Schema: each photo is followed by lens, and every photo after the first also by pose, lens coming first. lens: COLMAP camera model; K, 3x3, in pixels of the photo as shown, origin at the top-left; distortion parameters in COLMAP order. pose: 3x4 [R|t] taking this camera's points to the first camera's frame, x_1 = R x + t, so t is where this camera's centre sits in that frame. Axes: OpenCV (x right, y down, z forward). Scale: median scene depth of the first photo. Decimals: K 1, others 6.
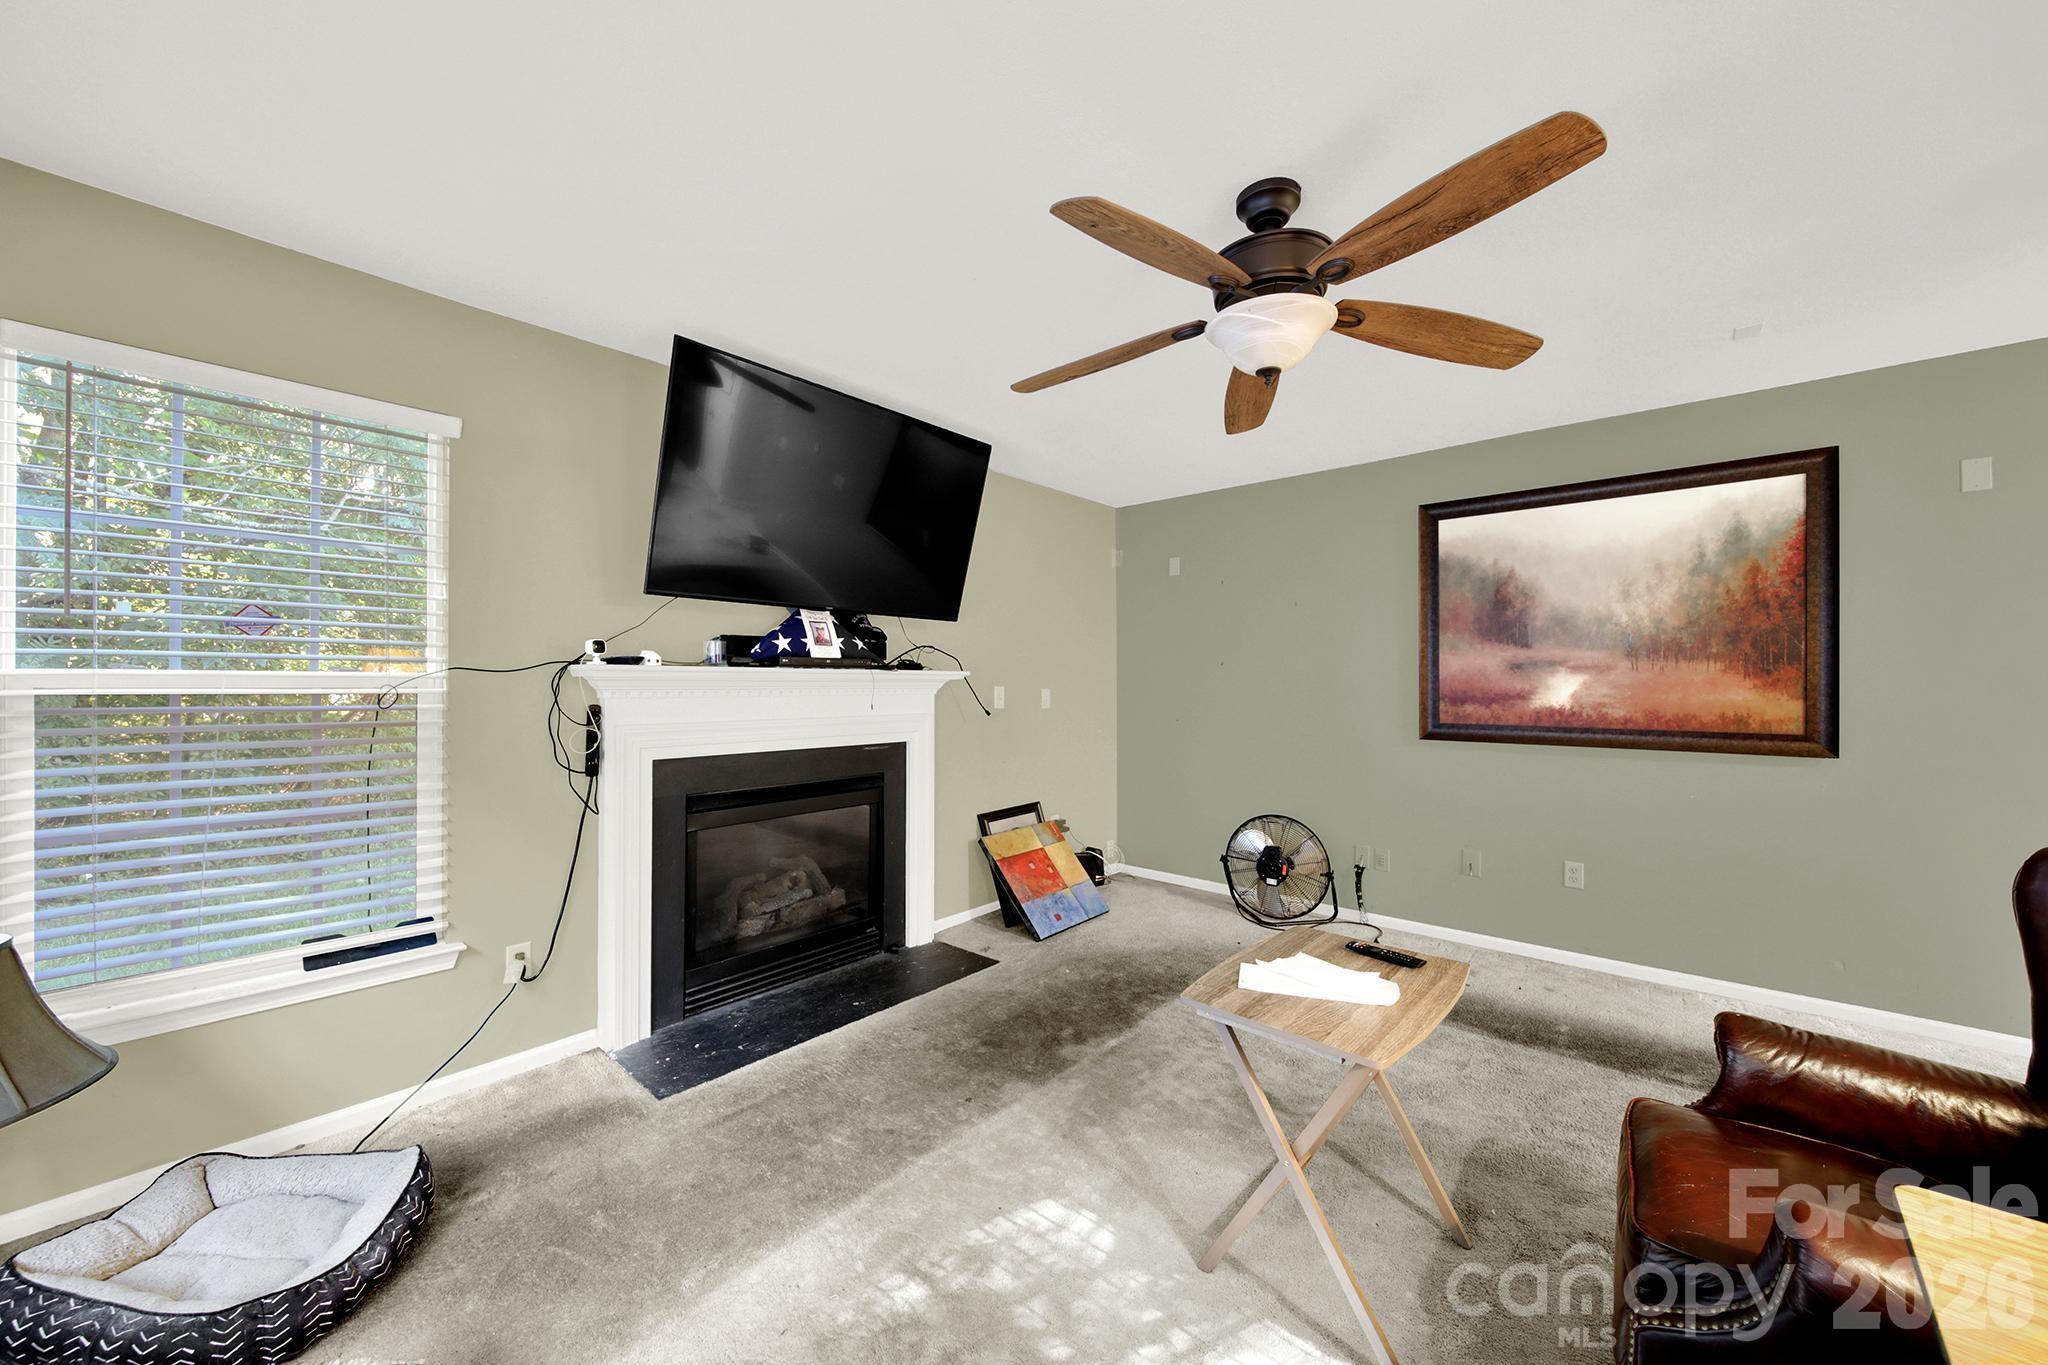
lens RADIAL K [[744.6, 0, 1008.6], [0, 744.6, 678.7], [0, 0, 1]] dist [-0.006725, -0.000472]
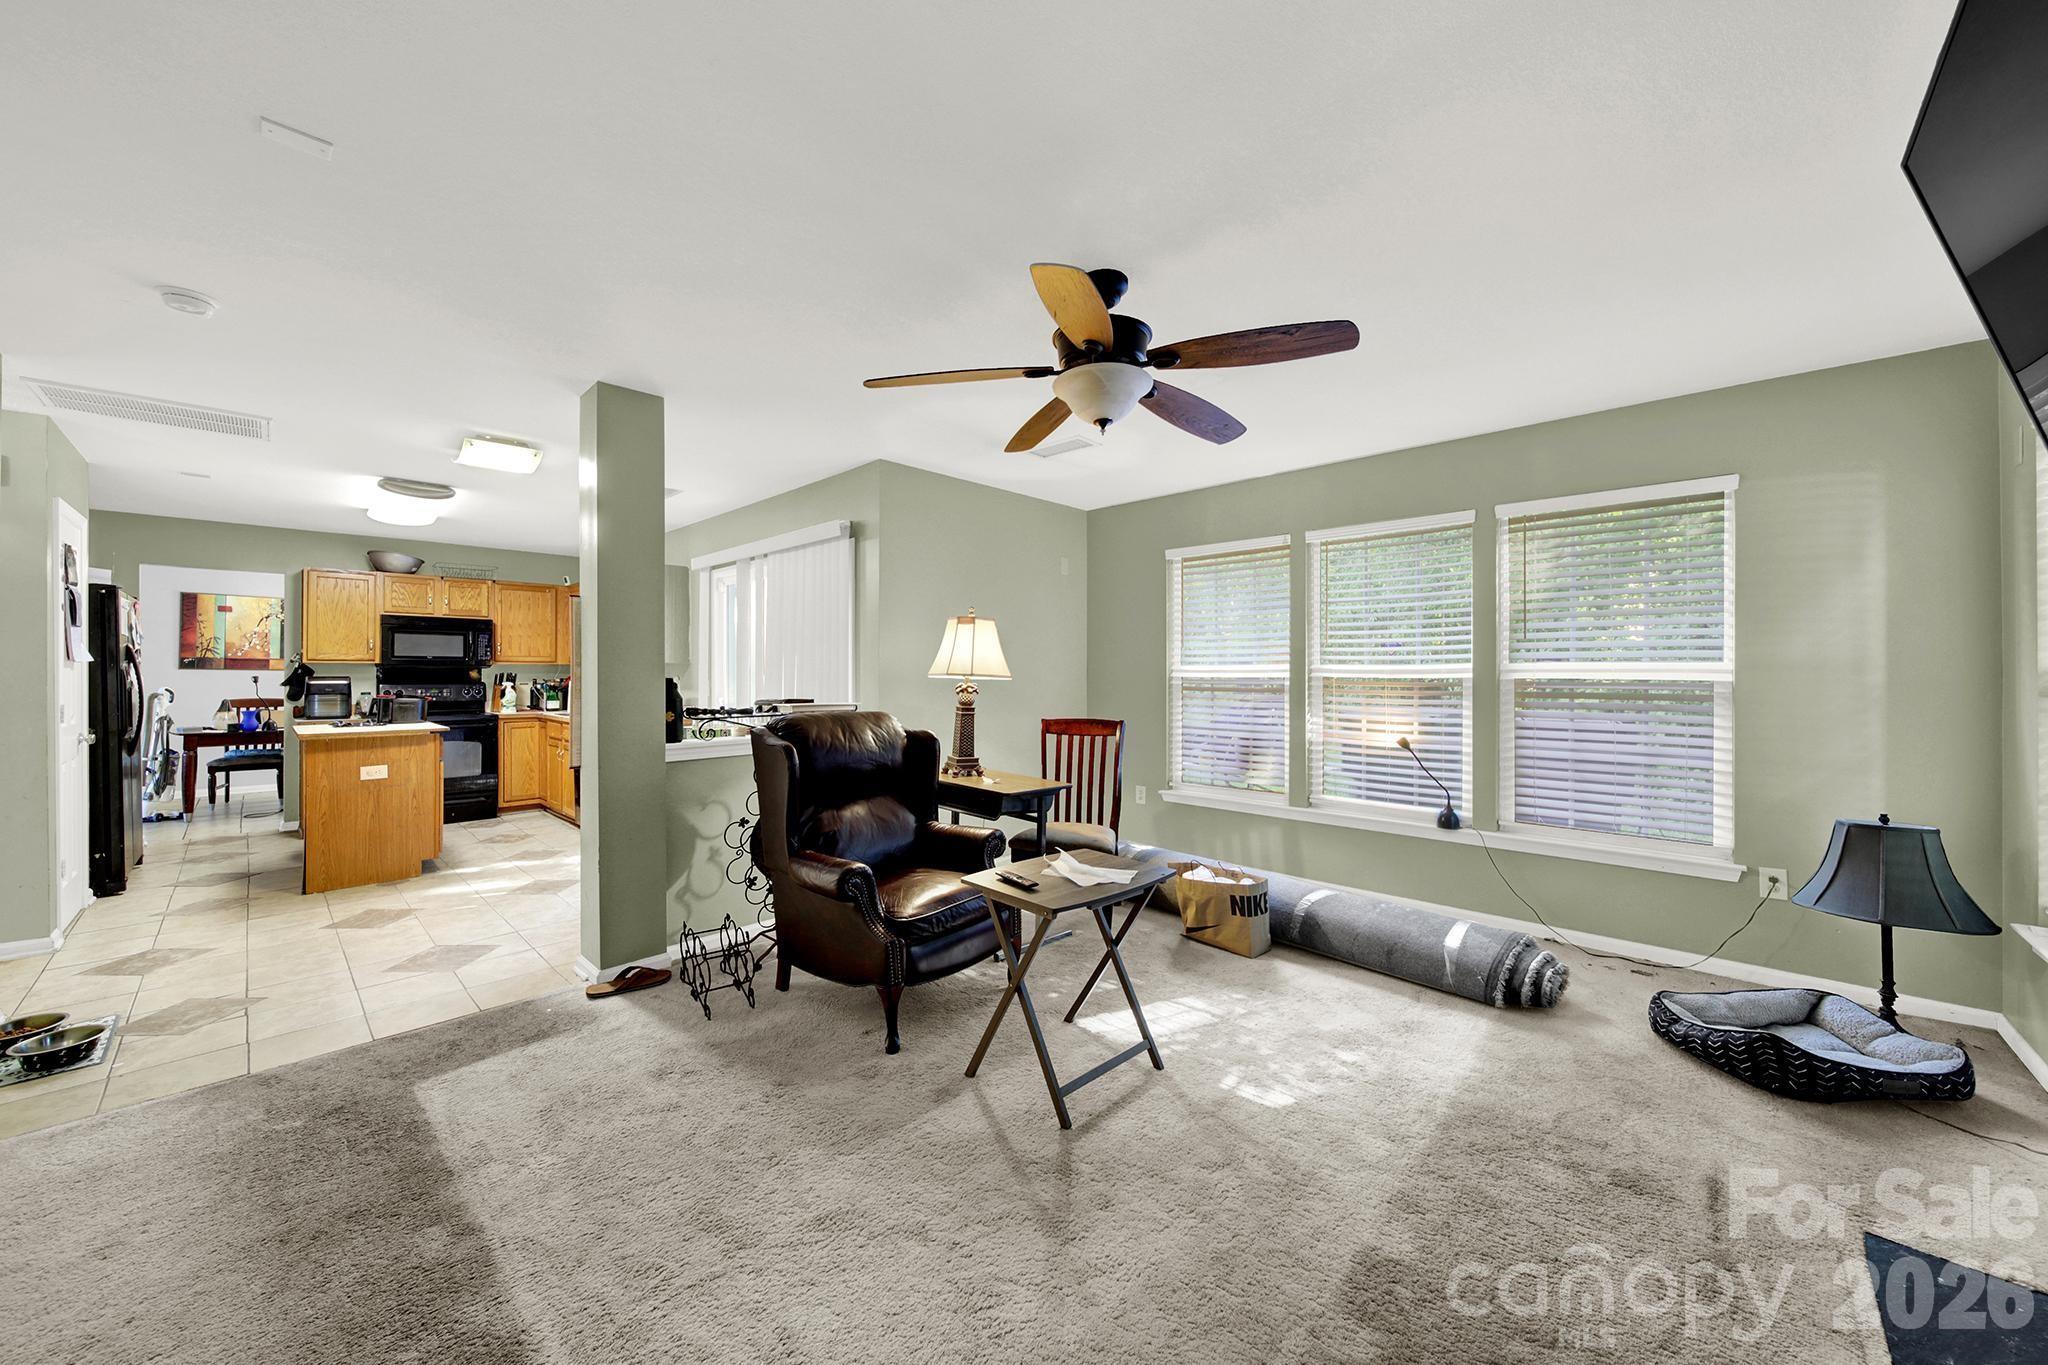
lens RADIAL K [[744.6, 0, 1032.3], [0, 744.6, 669.0], [0, 0, 1]] dist [-0.006725, -0.000472]
pose [[-0.999025, -0.005842, 0.043770, 0.249188], [-0.006122, 0.999962, -0.006253, 0.009619], [-0.043732, -0.006515, -0.999022, 1.317038]]
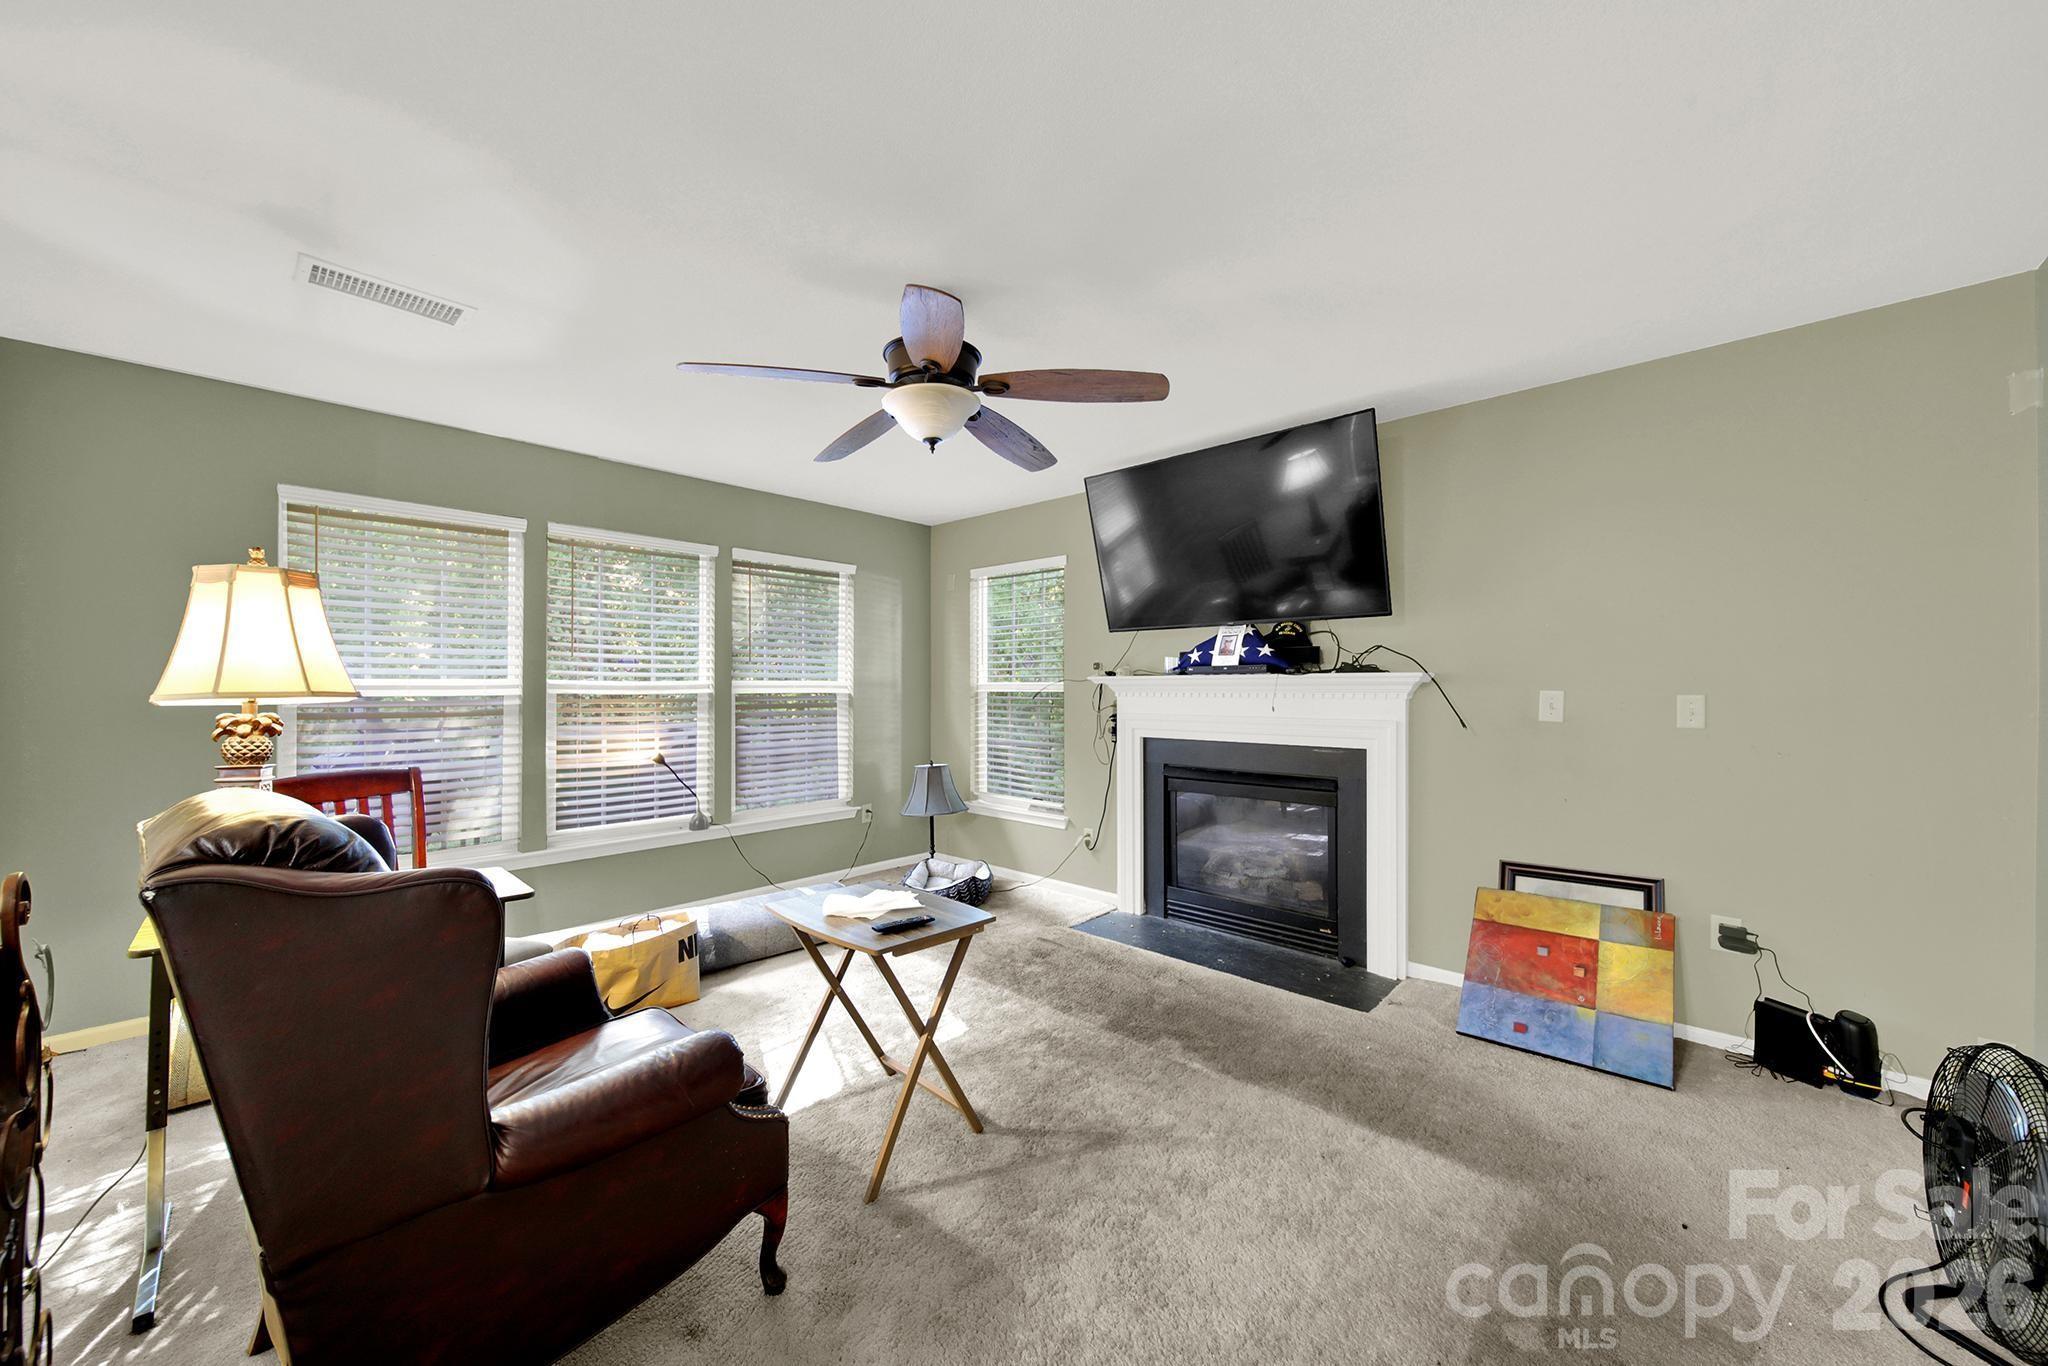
lens RADIAL K [[744.6, 0, 1027.3], [0, 744.6, 691.7], [0, 0, 1]] dist [-0.006725, -0.000472]
pose [[-0.020745, 0.000742, -0.999785, 0.942110], [0.005476, 0.999985, 0.000628, 0.011162], [0.999770, -0.005462, -0.020748, 0.699962]]
